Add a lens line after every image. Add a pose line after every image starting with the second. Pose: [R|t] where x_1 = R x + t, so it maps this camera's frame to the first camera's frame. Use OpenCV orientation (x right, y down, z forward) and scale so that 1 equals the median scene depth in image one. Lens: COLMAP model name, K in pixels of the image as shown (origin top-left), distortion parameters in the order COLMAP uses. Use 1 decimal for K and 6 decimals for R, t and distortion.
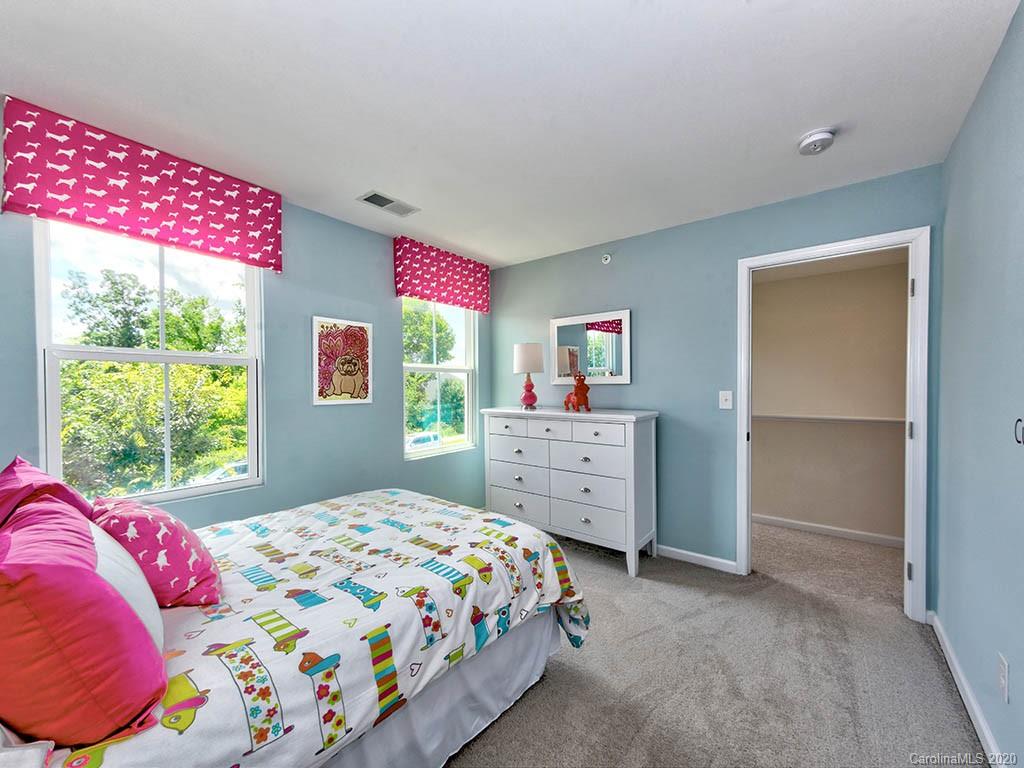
lens RADIAL K [[404.3, 0, 515.6], [0, 404.3, 386.8], [0, 0, 1]] dist [0.006177, -0.000066]
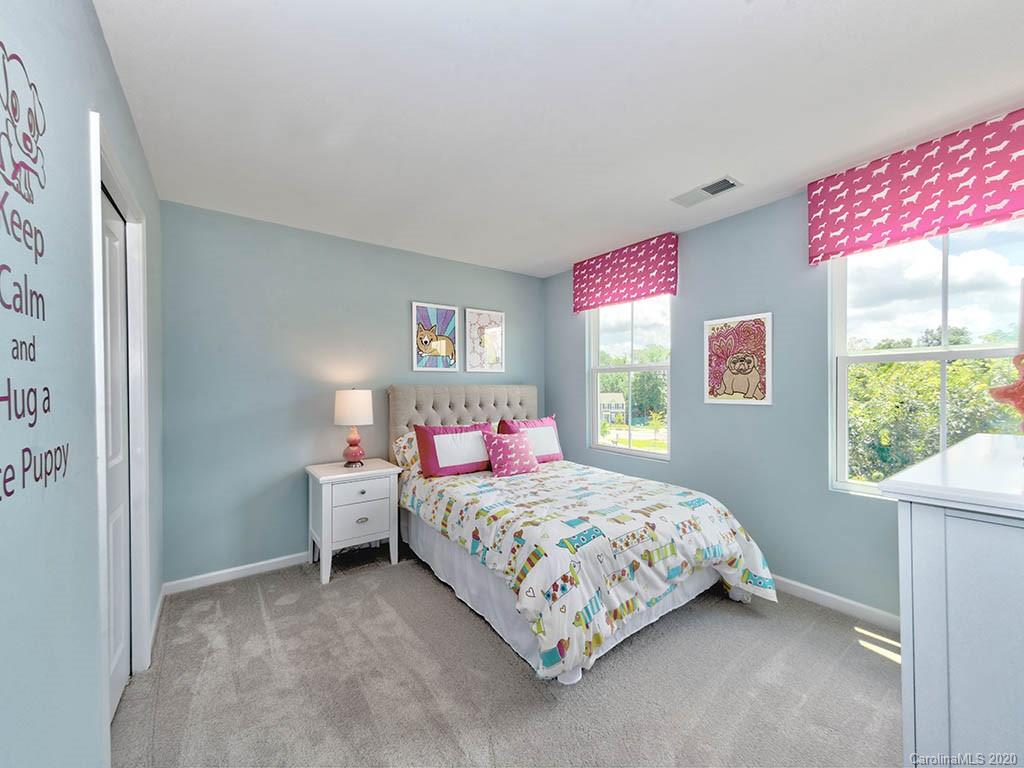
lens RADIAL K [[404.3, 0, 515.0], [0, 404.3, 387.8], [0, 0, 1]] dist [0.006177, -0.000066]
pose [[-0.275021, 0.003278, -0.961433, 0.687292], [-0.001092, 0.999992, 0.003721, 0.000795], [0.961438, 0.002073, -0.275016, 0.804607]]
